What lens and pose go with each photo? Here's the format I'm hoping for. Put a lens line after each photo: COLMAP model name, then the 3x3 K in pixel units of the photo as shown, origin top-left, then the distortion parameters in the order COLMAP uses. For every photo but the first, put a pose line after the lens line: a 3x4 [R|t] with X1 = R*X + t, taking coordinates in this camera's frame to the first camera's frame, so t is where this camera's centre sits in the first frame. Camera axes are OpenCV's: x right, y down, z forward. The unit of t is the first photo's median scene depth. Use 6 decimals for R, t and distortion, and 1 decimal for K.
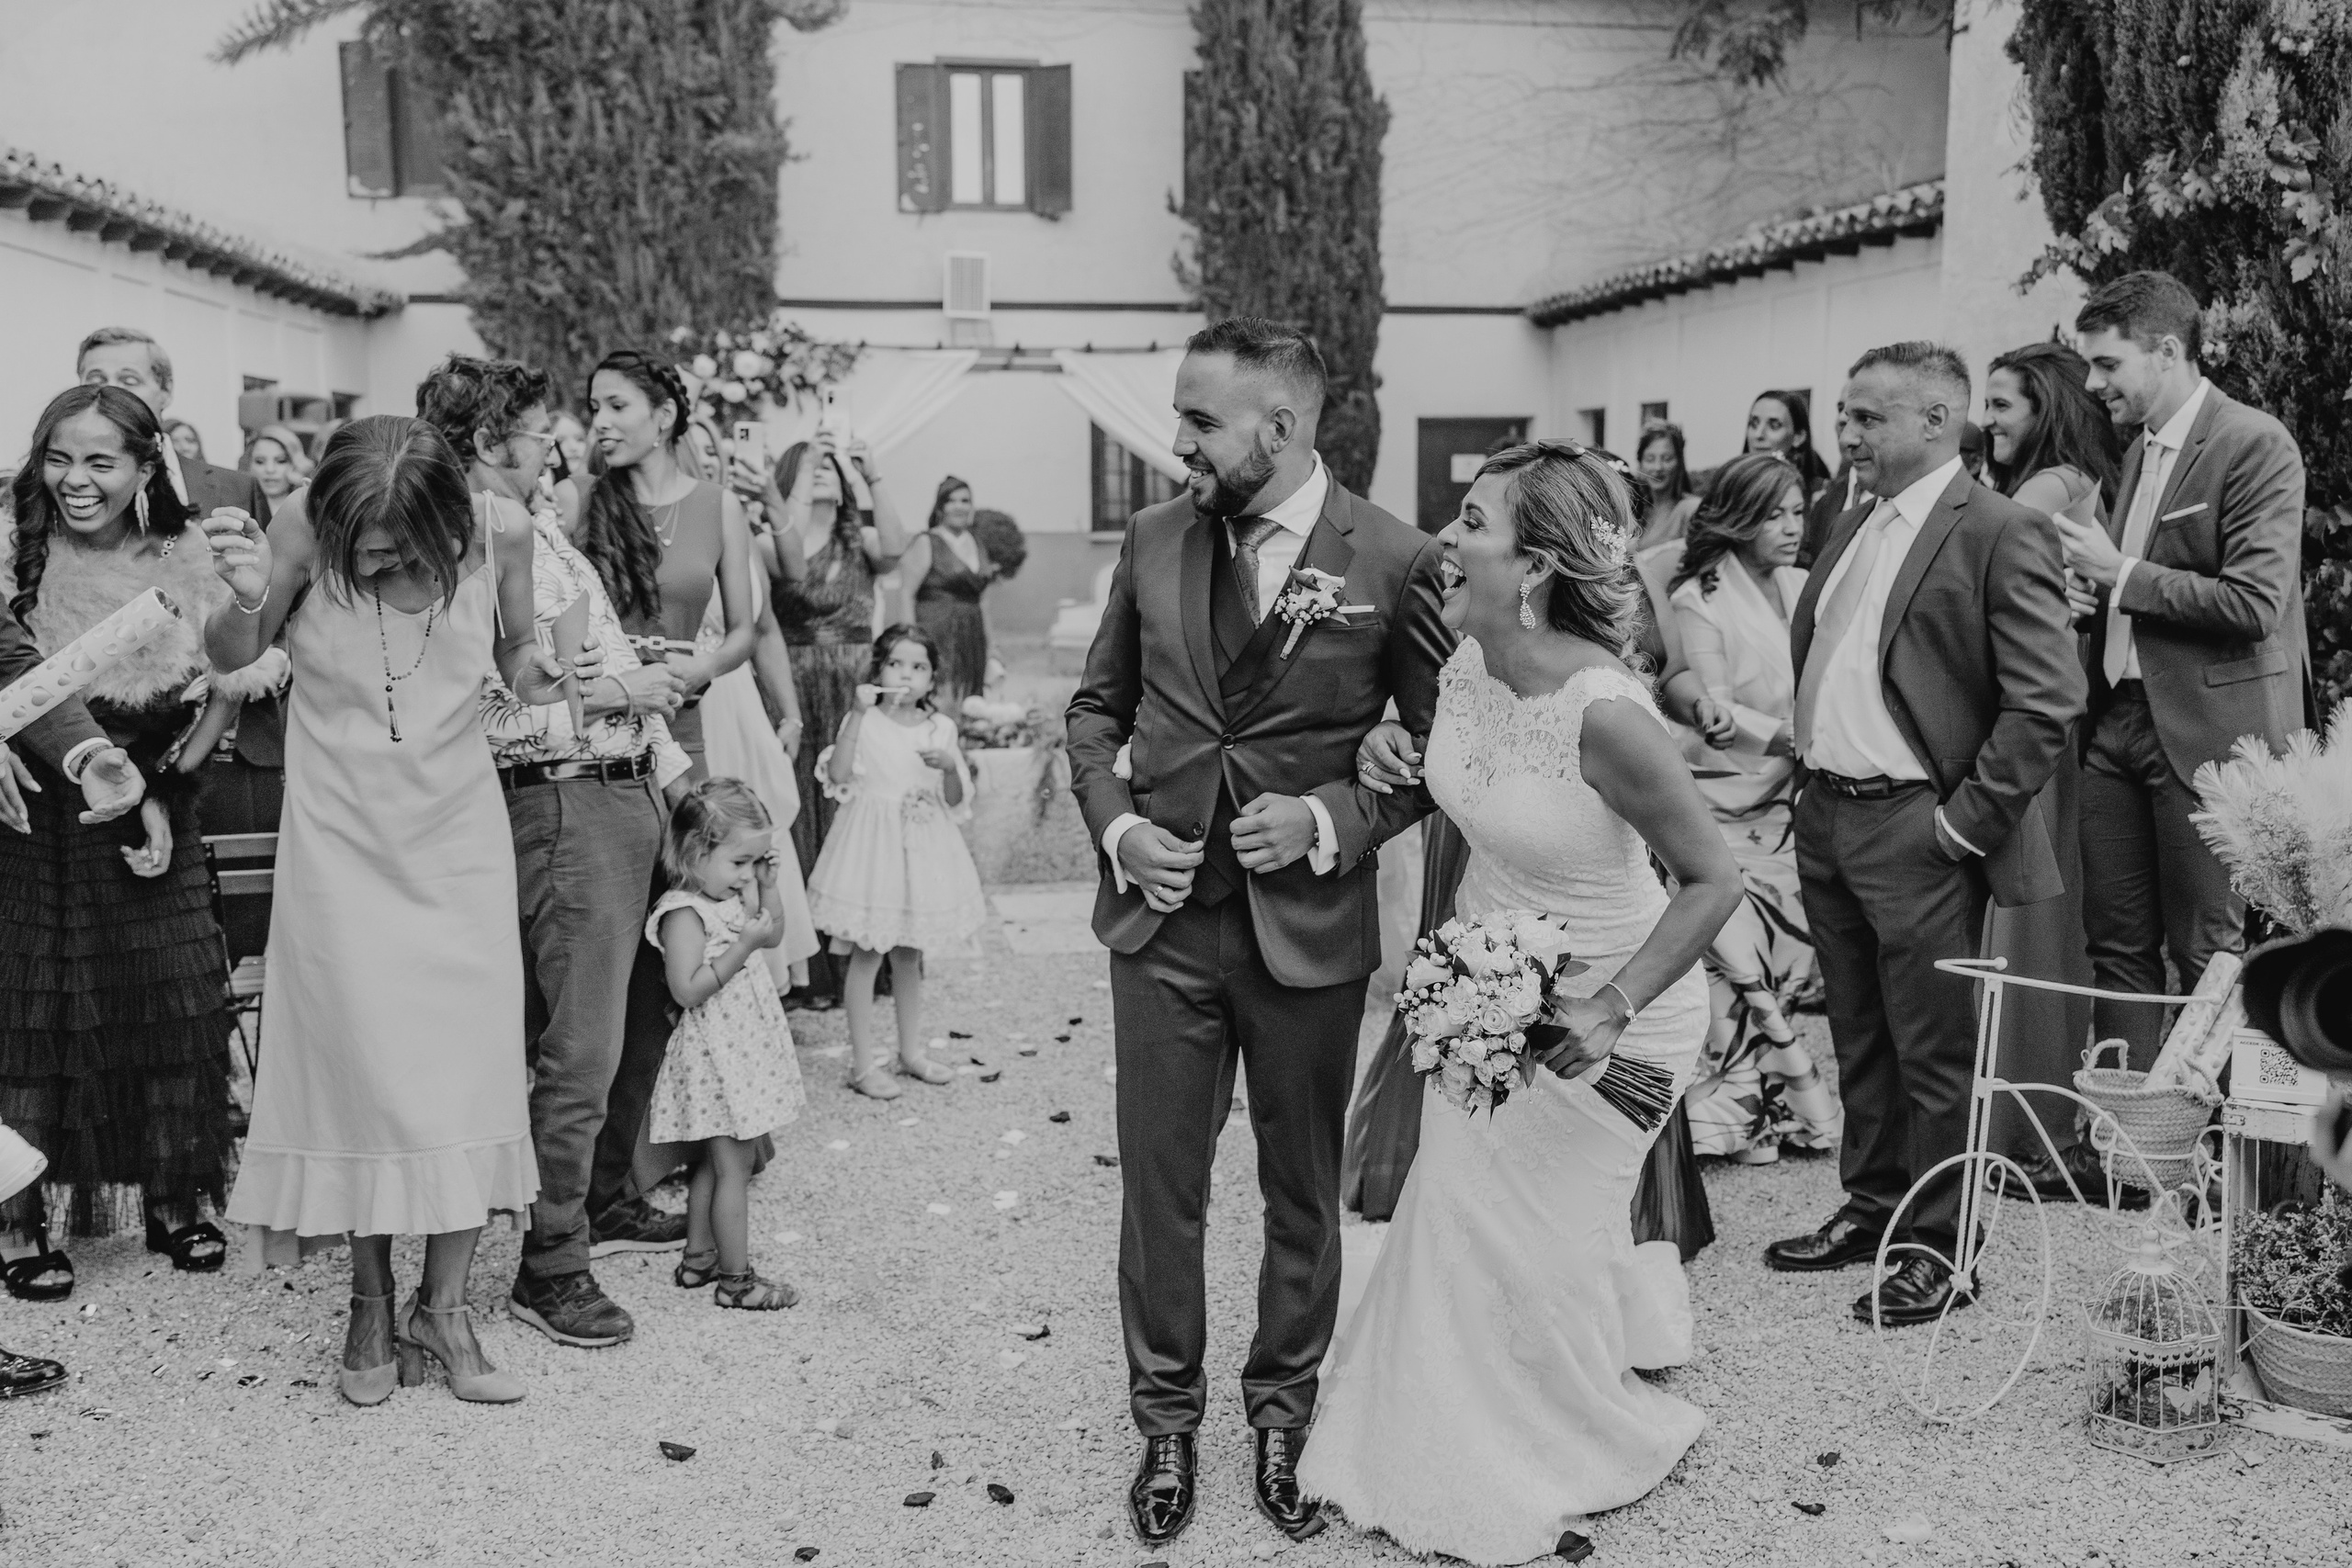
lens RADIAL K [[2049.9, 0, 1228.8], [0, 2049.9, 779.4], [0, 0, 1]] dist [-0.013424, 0.015043]
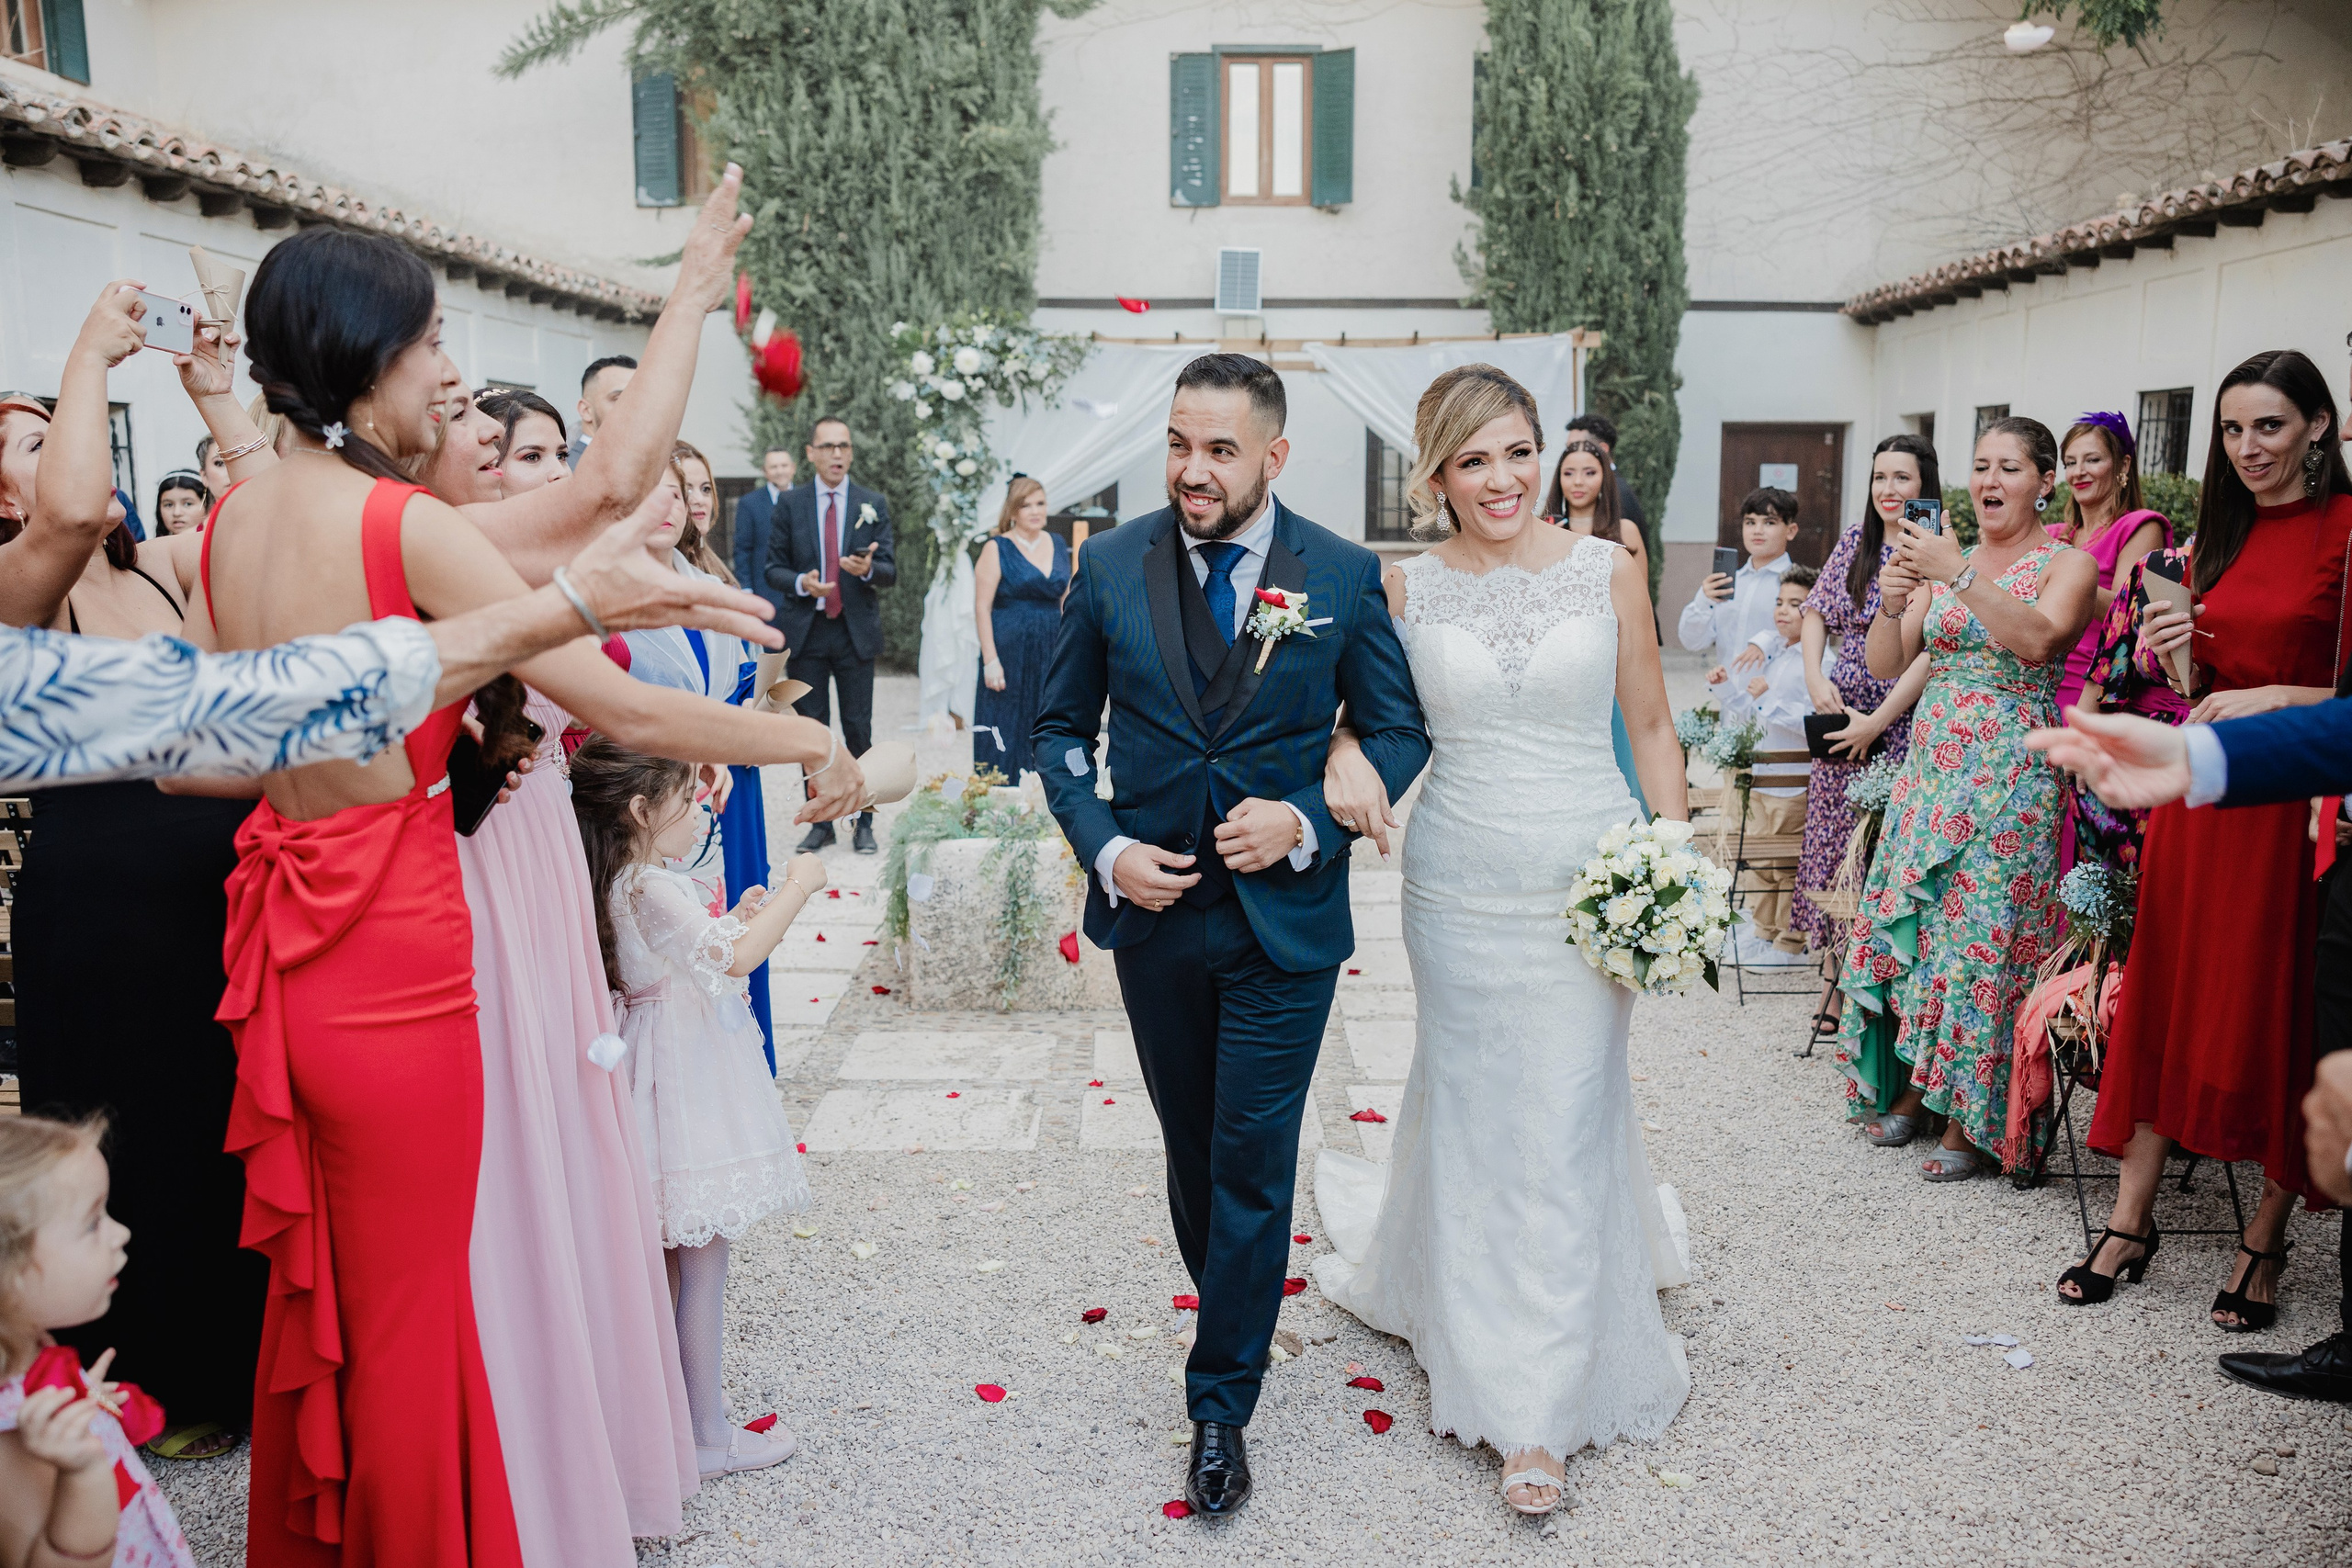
lens RADIAL K [[1819.7, 0, 1227.7], [0, 1819.7, 779.9], [0, 0, 1]] dist [-0.112757, 0.104370]
pose [[0.983265, 0.033624, -0.179052, 0.027903], [-0.030776, 0.999352, 0.018660, -0.028477], [0.179564, -0.012837, 0.983663, 0.191606]]
